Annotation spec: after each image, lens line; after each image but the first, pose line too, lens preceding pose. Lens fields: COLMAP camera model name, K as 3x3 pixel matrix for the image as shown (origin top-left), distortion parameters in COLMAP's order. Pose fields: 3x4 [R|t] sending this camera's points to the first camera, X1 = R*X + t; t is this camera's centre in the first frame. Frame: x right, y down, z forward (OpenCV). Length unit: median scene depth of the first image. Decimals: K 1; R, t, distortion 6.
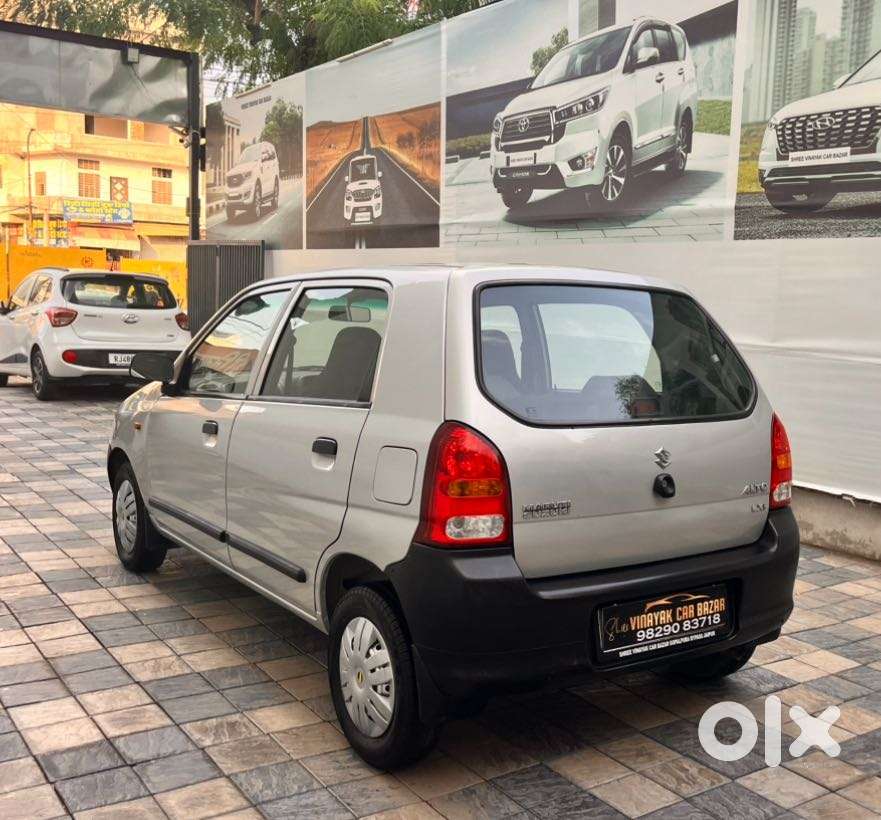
lens RADIAL K [[1042.4, 0, 575.2], [0, 1042.4, 428.7], [0, 0, 1]] dist [0.051883, -0.043032]
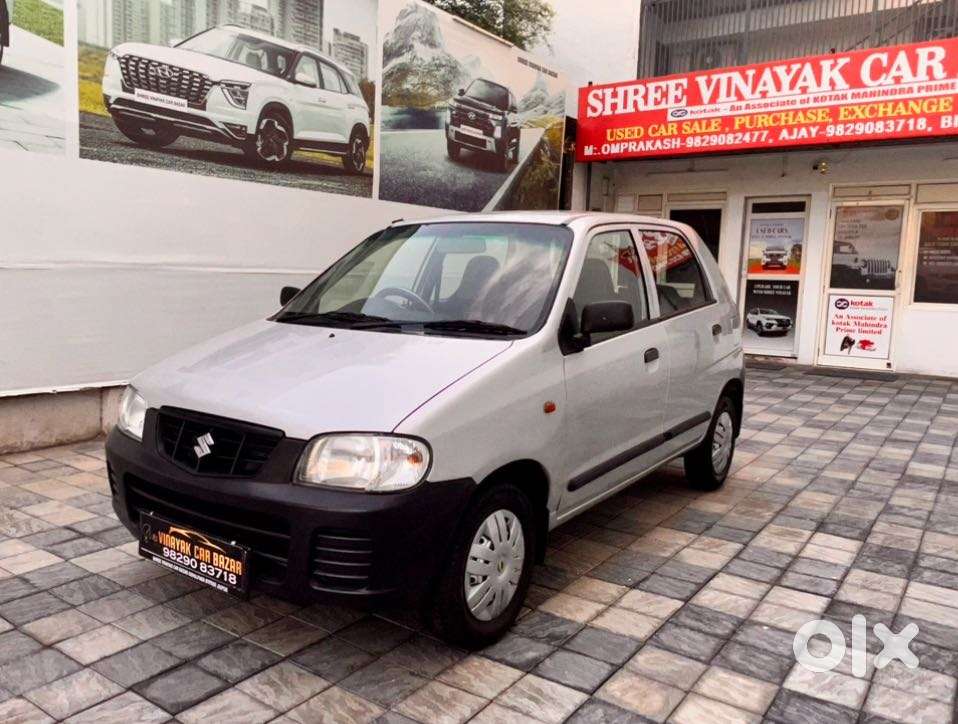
lens RADIAL K [[771.7, 0, 410.8], [0, 771.7, 362.4], [0, 0, 1]] dist [0.003356, -0.009951]
pose [[-0.243285, -0.167639, 0.955358, -0.711465], [0.082642, 0.977787, 0.192620, -0.113963], [-0.966428, 0.125814, -0.224027, 0.954772]]
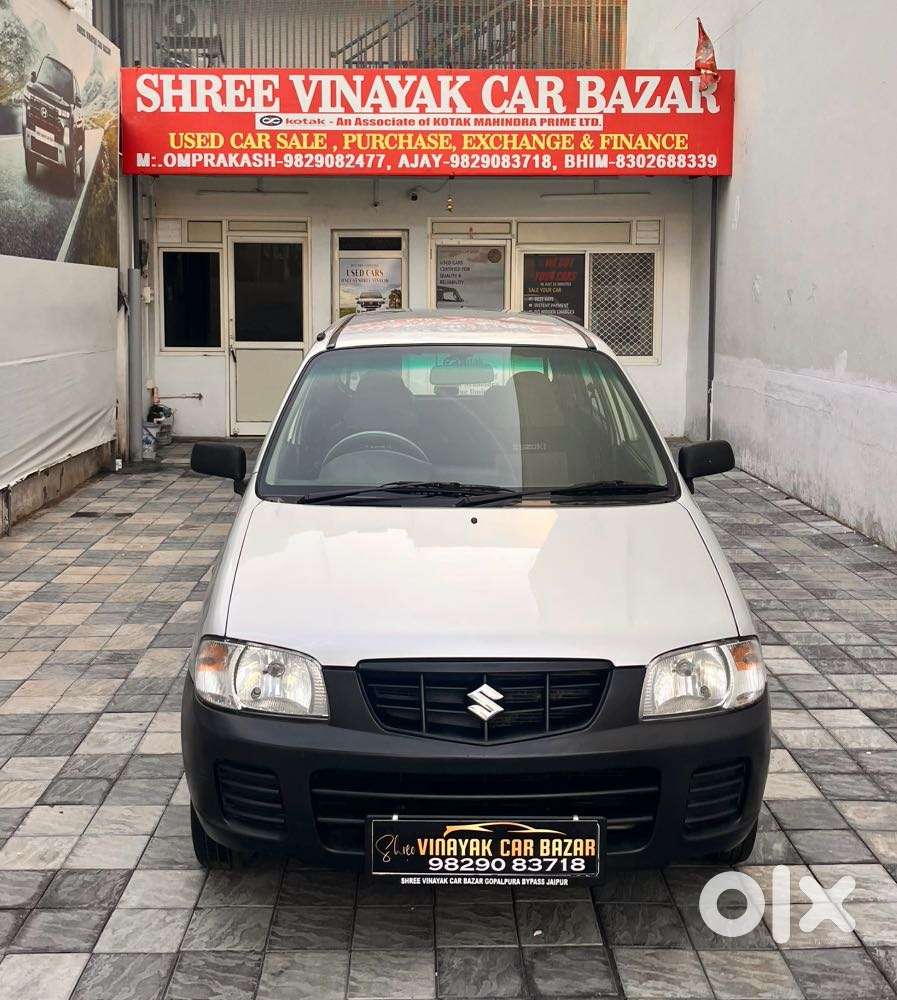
lens RADIAL K [[1143.1, 0, 433.2], [0, 1143.1, 416.2], [0, 0, 1]] dist [0.037088, -0.012211]
pose [[-0.788434, -0.109808, 0.605239, -0.551644], [0.035378, 0.974214, 0.222837, -0.207671], [-0.614102, 0.197104, -0.764218, 1.294767]]
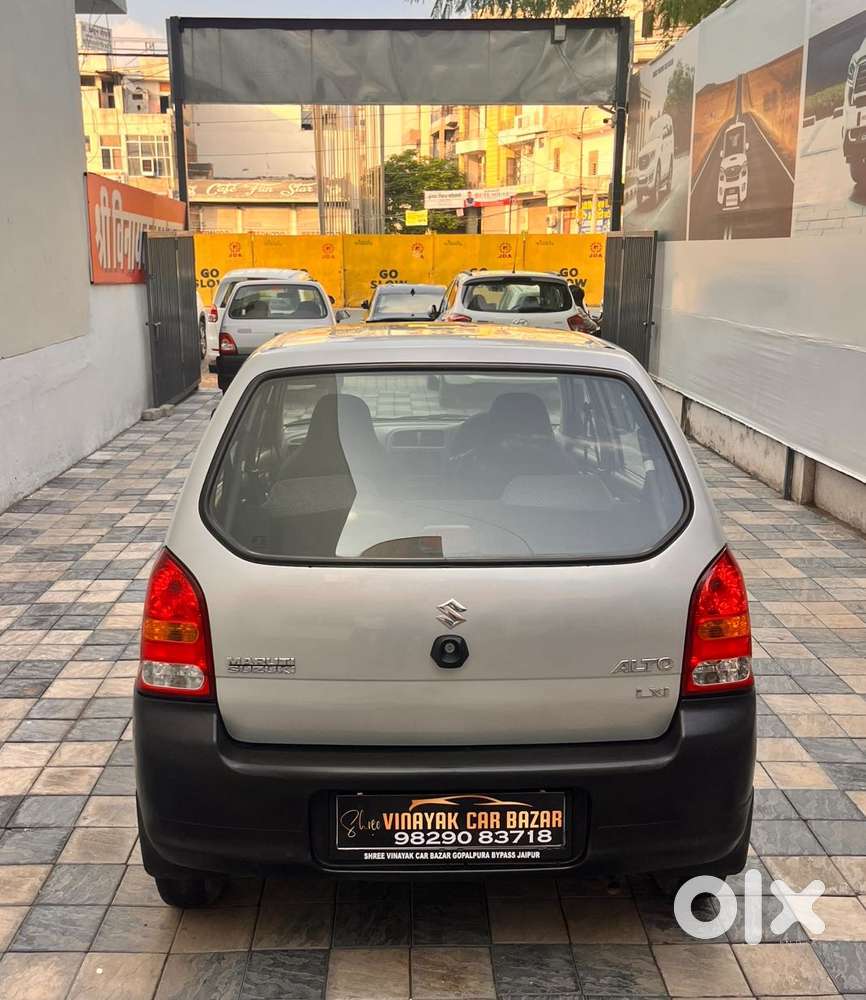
lens RADIAL K [[1133.7, 0, 418.3], [0, 1133.7, 546.4], [0, 0, 1]] dist [0.018948, 0.014429]
pose [[0.793981, 0.110348, -0.597845, 0.283508], [-0.038965, 0.990604, 0.131094, -0.064701], [0.606693, -0.080791, 0.790820, 0.187262]]
